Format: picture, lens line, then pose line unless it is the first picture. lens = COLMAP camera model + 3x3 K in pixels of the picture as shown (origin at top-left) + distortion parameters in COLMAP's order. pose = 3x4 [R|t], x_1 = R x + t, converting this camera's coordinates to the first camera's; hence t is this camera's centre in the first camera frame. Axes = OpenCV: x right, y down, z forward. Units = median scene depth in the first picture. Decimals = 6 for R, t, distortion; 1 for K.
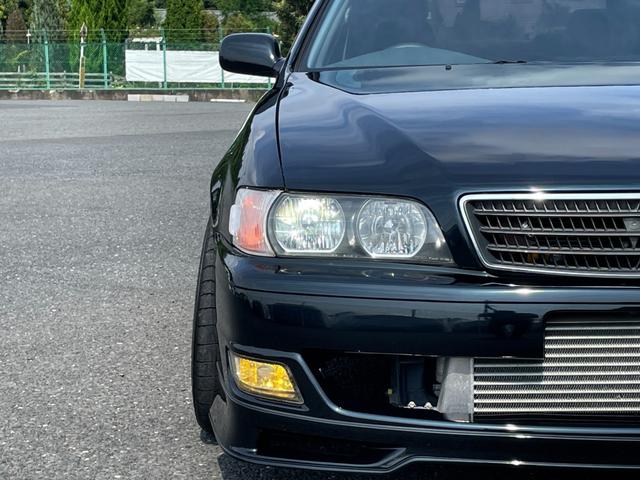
lens RADIAL K [[1405.3, 0, 320.0], [0, 1405.3, 240.0], [0, 0, 1]] dist [0.159274, 0.296934]
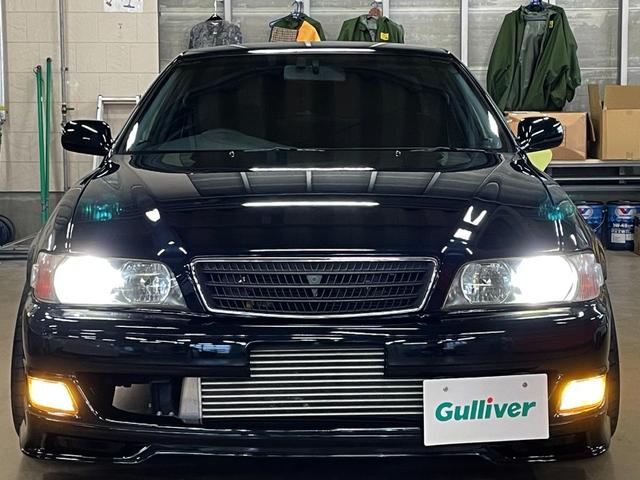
lens RADIAL K [[1405.3, 0, 320.0], [0, 1405.3, 240.0], [0, 0, 1]] dist [0.159274, 0.296934]
pose [[0.998777, 0.003101, 0.049346, 0.149642], [-0.001223, 0.999275, -0.038046, 0.002095], [-0.049428, 0.037939, 0.998057, -0.355858]]
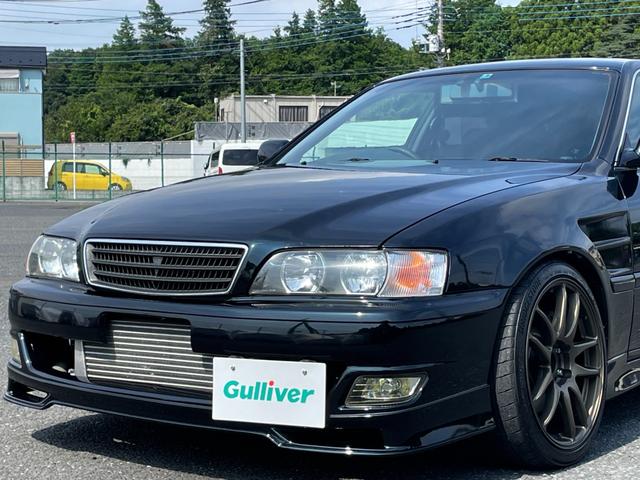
lens RADIAL K [[1405.3, 0, 320.0], [0, 1405.3, 240.0], [0, 0, 1]] dist [0.159274, 0.296934]
pose [[0.825413, 0.041011, -0.563038, 1.159548], [-0.082673, 0.995386, -0.048697, 0.025089], [0.558443, 0.086743, 0.824995, -0.157954]]
